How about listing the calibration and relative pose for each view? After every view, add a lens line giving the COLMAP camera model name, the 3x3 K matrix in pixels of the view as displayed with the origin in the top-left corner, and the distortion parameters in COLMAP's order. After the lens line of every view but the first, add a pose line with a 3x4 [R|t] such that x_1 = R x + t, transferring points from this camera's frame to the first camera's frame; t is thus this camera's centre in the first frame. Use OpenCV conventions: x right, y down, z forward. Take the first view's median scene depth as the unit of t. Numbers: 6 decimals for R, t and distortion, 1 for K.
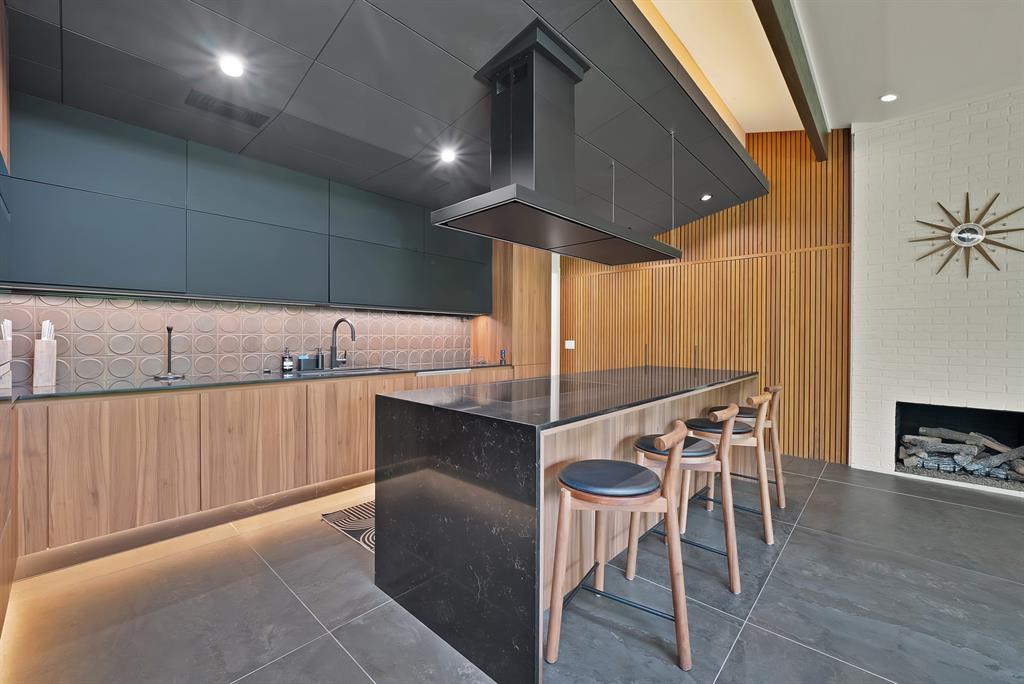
lens RADIAL K [[413.7, 0, 505.2], [0, 413.7, 344.0], [0, 0, 1]] dist [-0.002645, 0.000102]
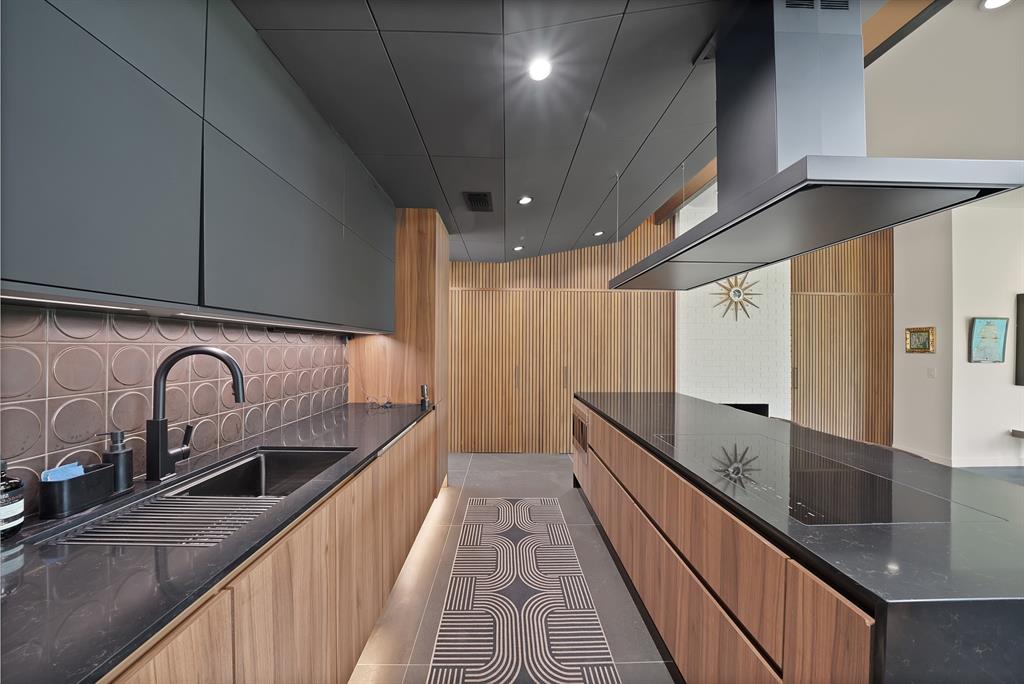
lens RADIAL K [[363.8, 0, 511.1], [0, 363.8, 349.6], [0, 0, 1]] dist [-0.022958, 0.000880]
pose [[0.718498, -0.008228, 0.695481, -0.420206], [0.012186, 0.999925, -0.000760, -0.055747], [-0.695423, 0.009022, 0.718544, 0.558678]]
